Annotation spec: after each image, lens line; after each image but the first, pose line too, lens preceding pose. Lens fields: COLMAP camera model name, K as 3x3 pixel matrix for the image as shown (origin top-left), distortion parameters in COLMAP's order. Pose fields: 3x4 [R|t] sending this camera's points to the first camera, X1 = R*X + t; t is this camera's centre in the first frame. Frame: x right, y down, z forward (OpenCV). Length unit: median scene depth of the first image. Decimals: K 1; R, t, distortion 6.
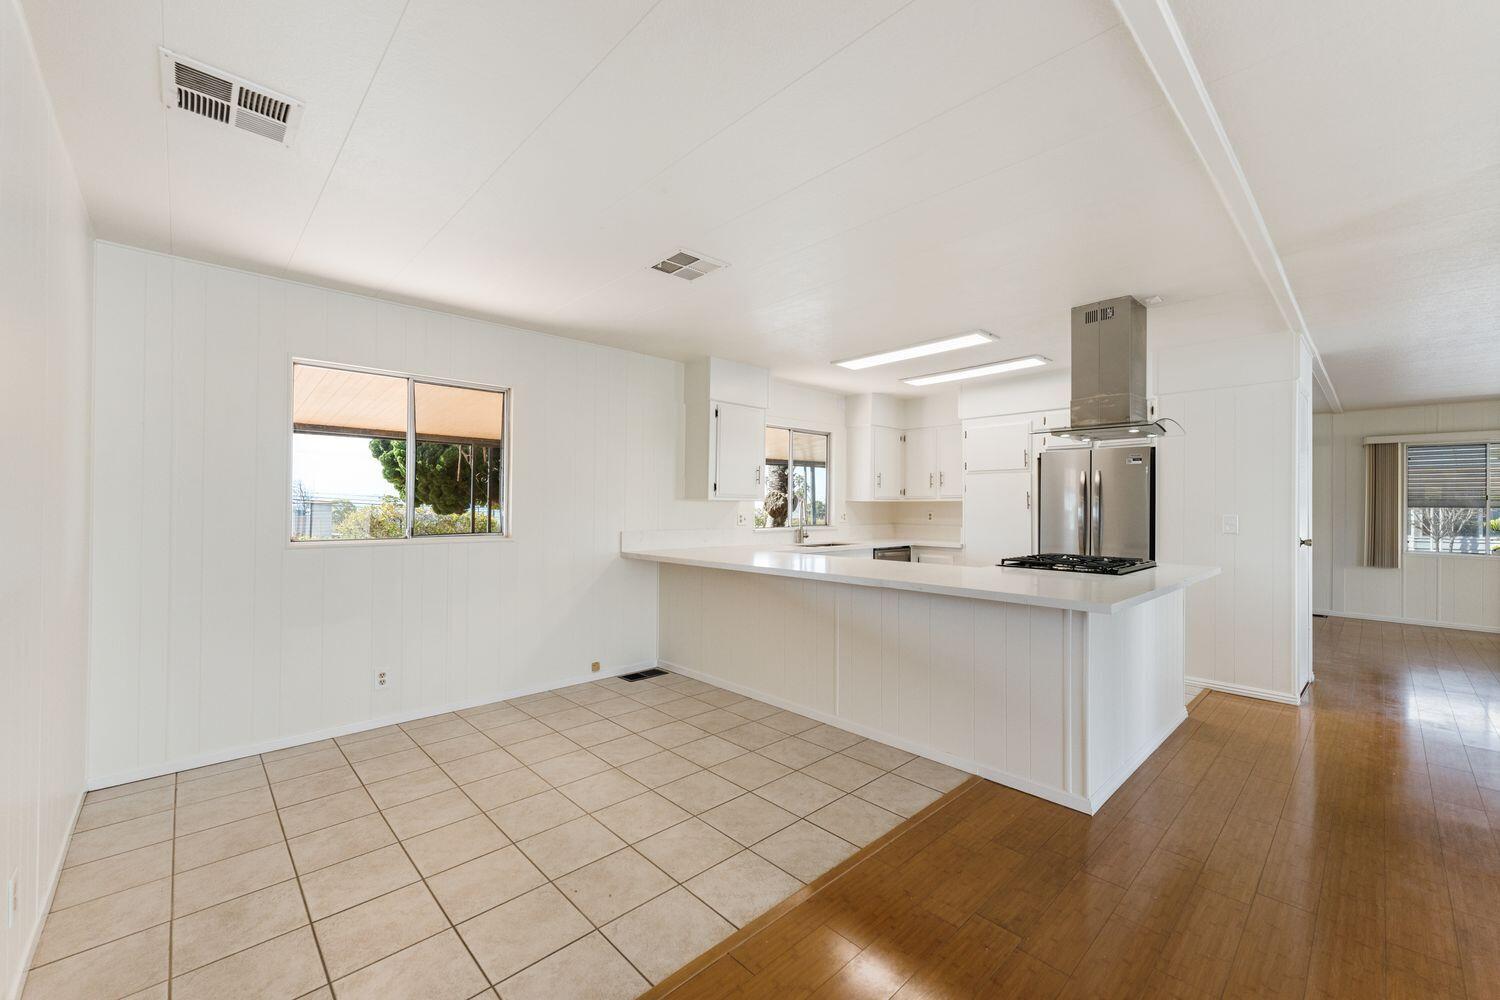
lens RADIAL K [[600.4, 0, 747.6], [0, 600.4, 500.6], [0, 0, 1]] dist [-0.000286, -0.000049]
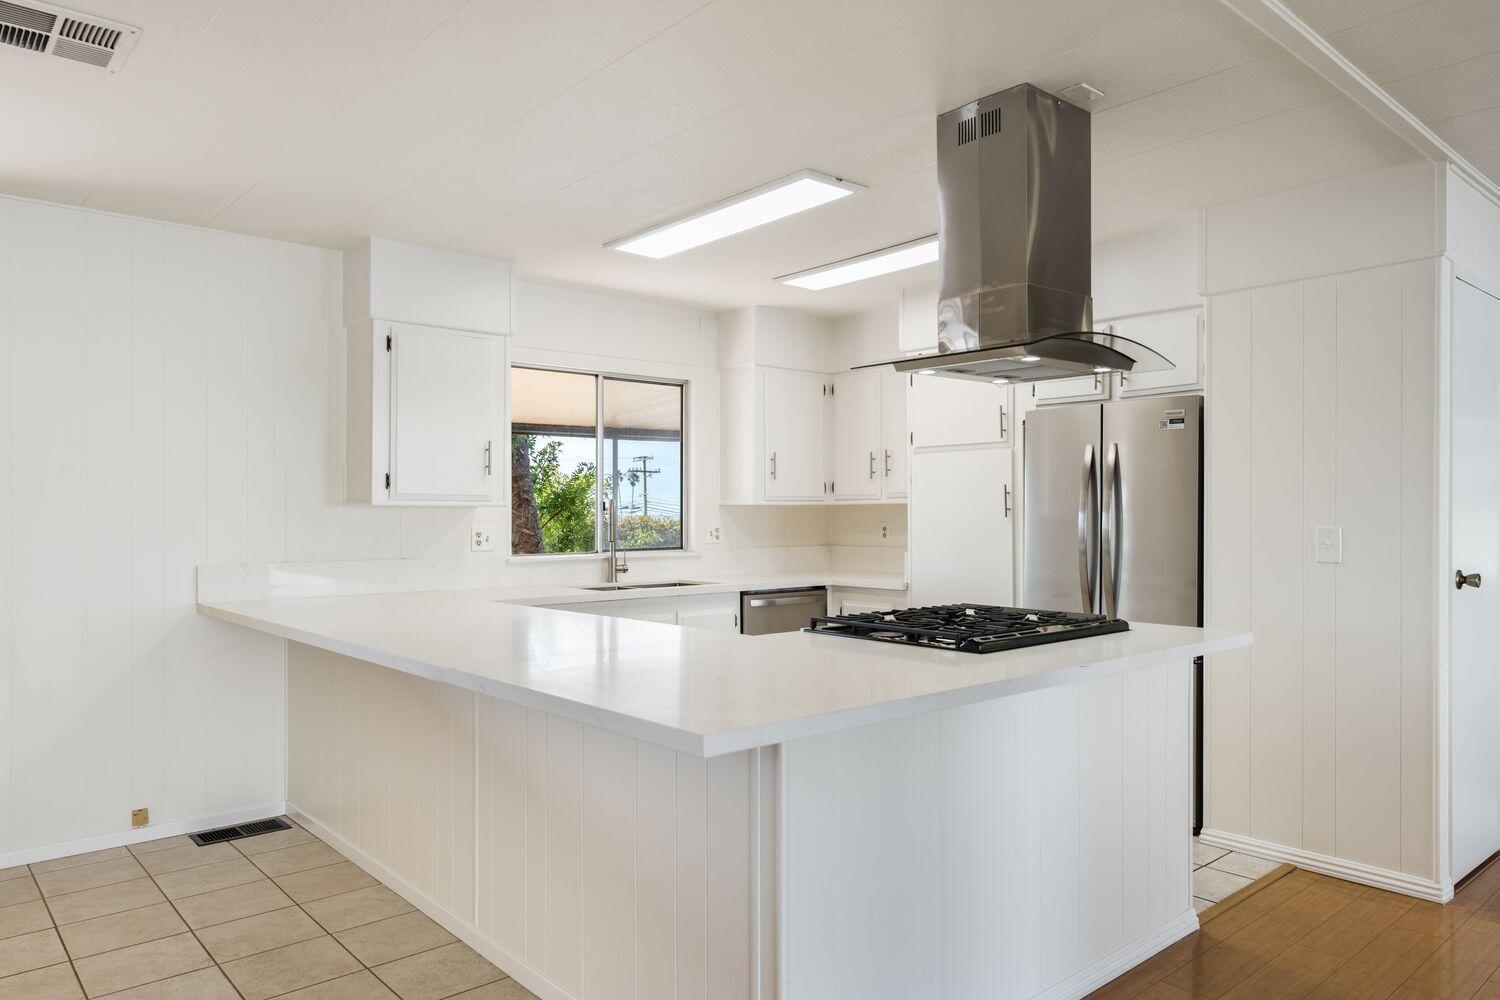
lens RADIAL K [[995.3, 0, 752.5], [0, 995.3, 519.3], [0, 0, 1]] dist [-0.000426, 0.003793]
pose [[0.999497, -0.006688, -0.030995, 0.301051], [0.007168, 0.999856, 0.015403, 0.000488], [0.030888, -0.015617, 0.999401, 0.121980]]
